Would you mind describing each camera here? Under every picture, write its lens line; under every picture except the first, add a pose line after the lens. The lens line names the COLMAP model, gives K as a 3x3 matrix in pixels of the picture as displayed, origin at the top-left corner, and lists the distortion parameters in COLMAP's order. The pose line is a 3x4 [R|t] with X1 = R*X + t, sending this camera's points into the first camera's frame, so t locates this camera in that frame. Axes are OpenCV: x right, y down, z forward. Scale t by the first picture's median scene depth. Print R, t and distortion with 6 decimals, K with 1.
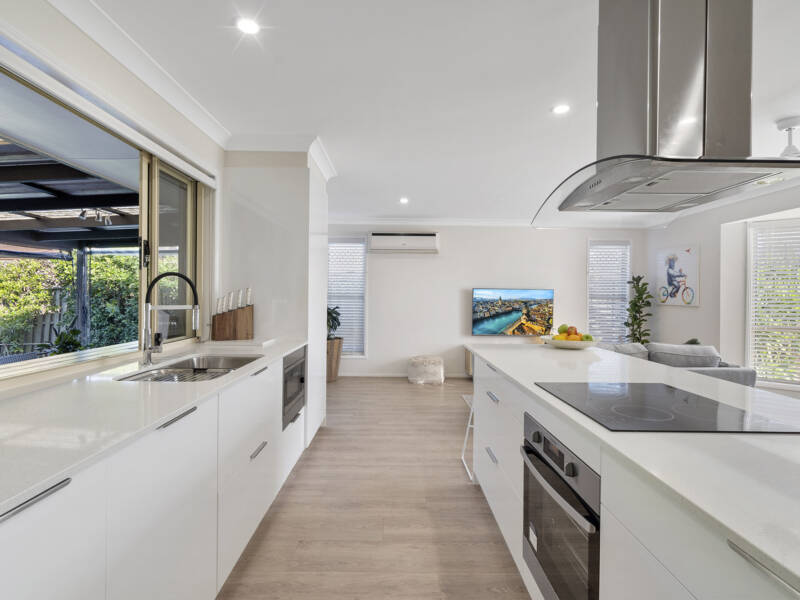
lens RADIAL K [[424.1, 0, 400.0], [0, 424.1, 300.0], [0, 0, 1]] dist [0.002673, 0.001501]
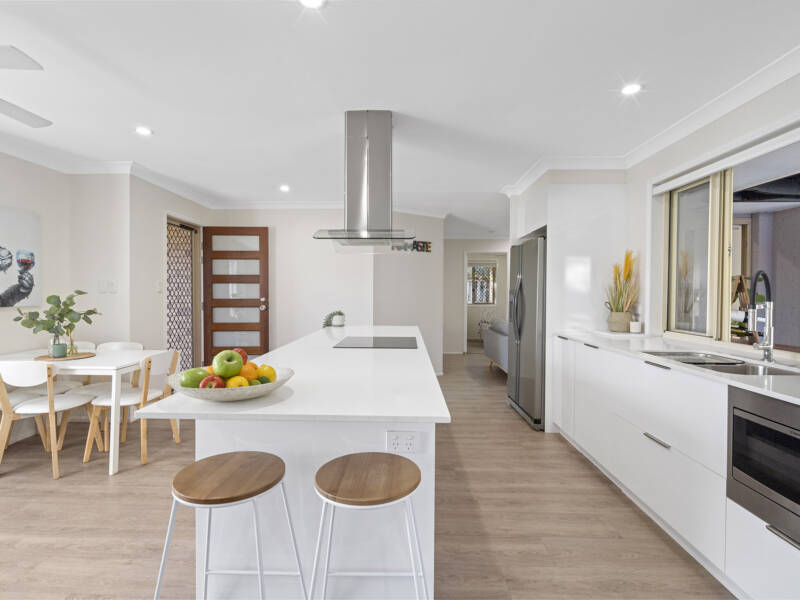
lens RADIAL K [[406.8, 0, 392.8], [0, 406.8, 297.2], [0, 0, 1]] dist [-0.001533, 0.000203]
pose [[-0.998519, -0.014650, 0.052403, 0.100269], [-0.013207, 0.999527, 0.027773, -0.007223], [-0.052785, 0.027040, -0.998240, 0.747932]]
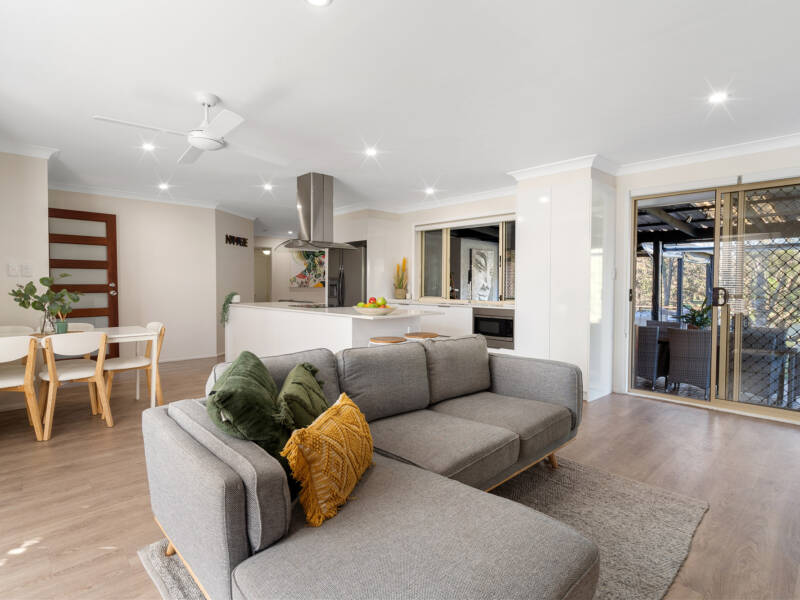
lens RADIAL K [[421.2, 0, 396.3], [0, 421.2, 285.9], [0, 0, 1]] dist [0.000673, 0.000642]
pose [[-0.738562, -0.007748, -0.674141, 0.618280], [-0.019549, 0.999760, 0.009927, 0.006939], [0.673902, 0.020510, -0.738536, 1.013302]]
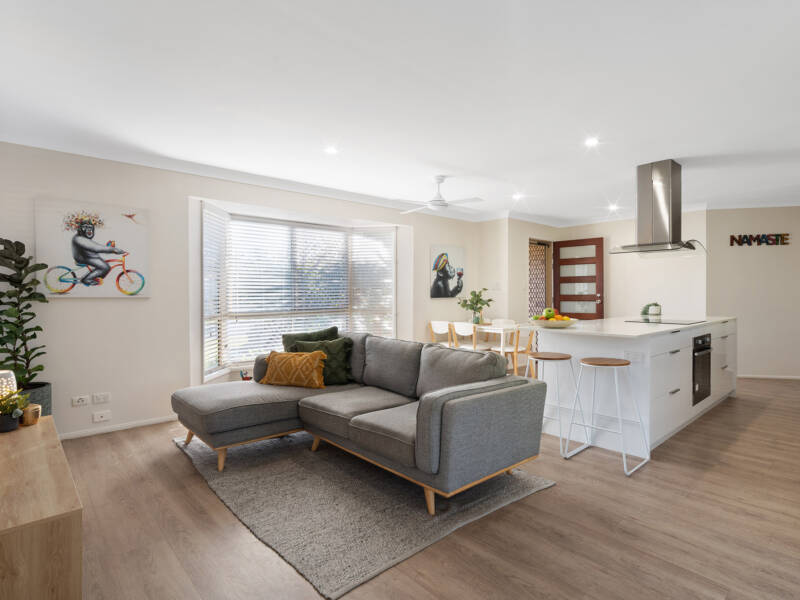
lens RADIAL K [[424.1, 0, 400.0], [0, 424.1, 300.0], [0, 0, 1]] dist [0.002673, 0.001501]
pose [[-0.654019, -0.019882, 0.756217, -0.106478], [0.006979, 0.999453, 0.032313, -0.001662], [-0.756446, 0.026411, -0.653522, 1.069667]]
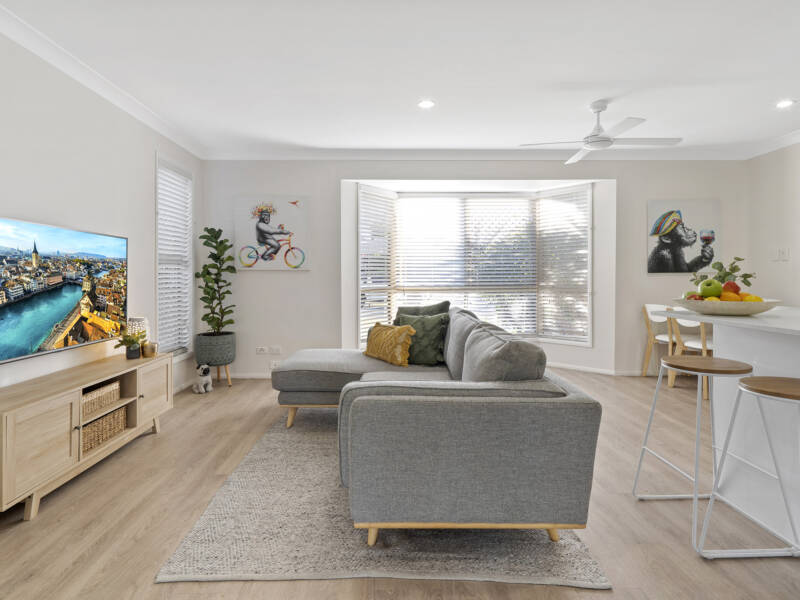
lens RADIAL K [[418.9, 0, 396.4], [0, 418.9, 277.1], [0, 0, 1]] dist [0.002635, 0.001030]
pose [[-0.006942, -0.009849, 0.999927, -0.122663], [0.016318, 0.999817, 0.009961, 0.020913], [-0.999843, 0.016386, -0.006780, 0.776000]]
